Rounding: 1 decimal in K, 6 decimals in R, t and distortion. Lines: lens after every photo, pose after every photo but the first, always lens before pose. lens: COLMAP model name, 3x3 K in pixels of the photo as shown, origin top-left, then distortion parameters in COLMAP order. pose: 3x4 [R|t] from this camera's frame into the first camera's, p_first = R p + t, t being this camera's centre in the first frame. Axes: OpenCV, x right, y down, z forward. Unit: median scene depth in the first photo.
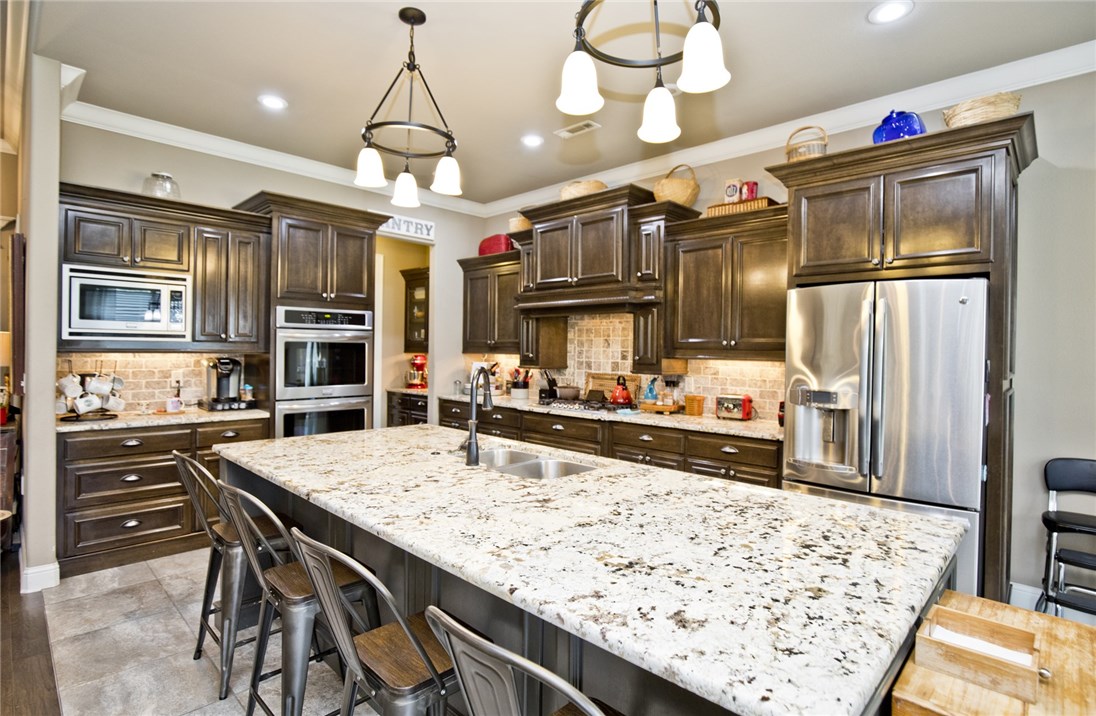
lens RADIAL K [[546.0, 0, 549.3], [0, 546.0, 355.2], [0, 0, 1]] dist [-0.005428, -0.000151]
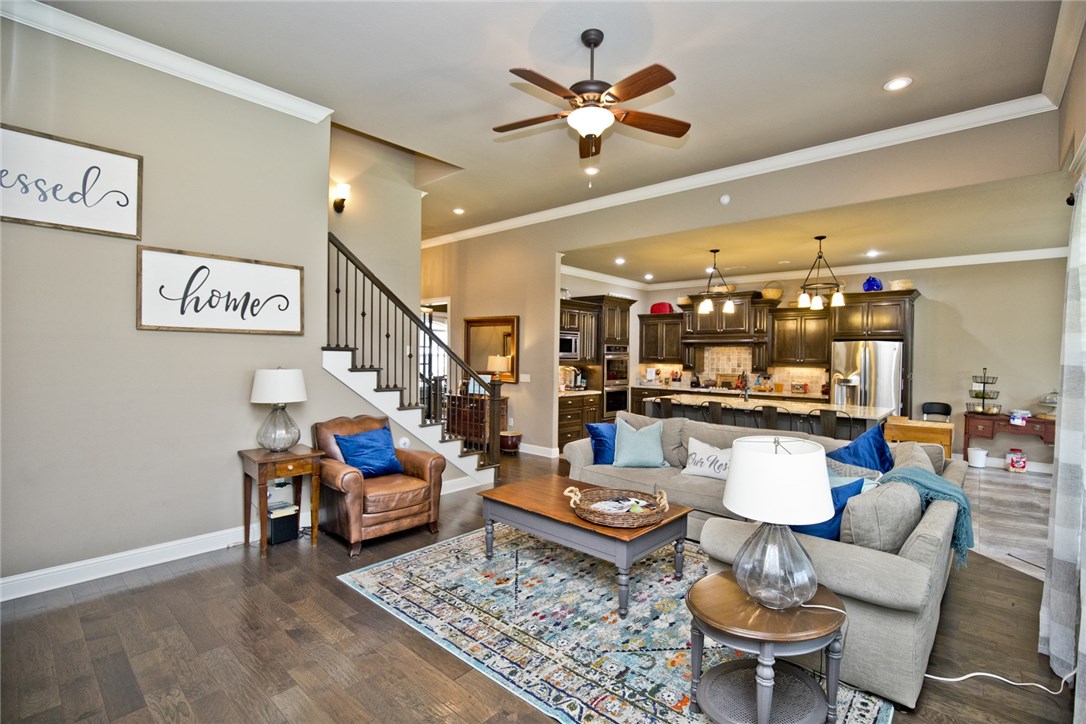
lens RADIAL K [[497.1, 0, 544.2], [0, 497.1, 360.1], [0, 0, 1]] dist [-0.025679, 0.000206]
pose [[0.999202, -0.002991, 0.039841, -0.740065], [0.002956, 0.999995, 0.000934, -0.024822], [-0.039844, -0.000815, 0.999206, -0.938536]]
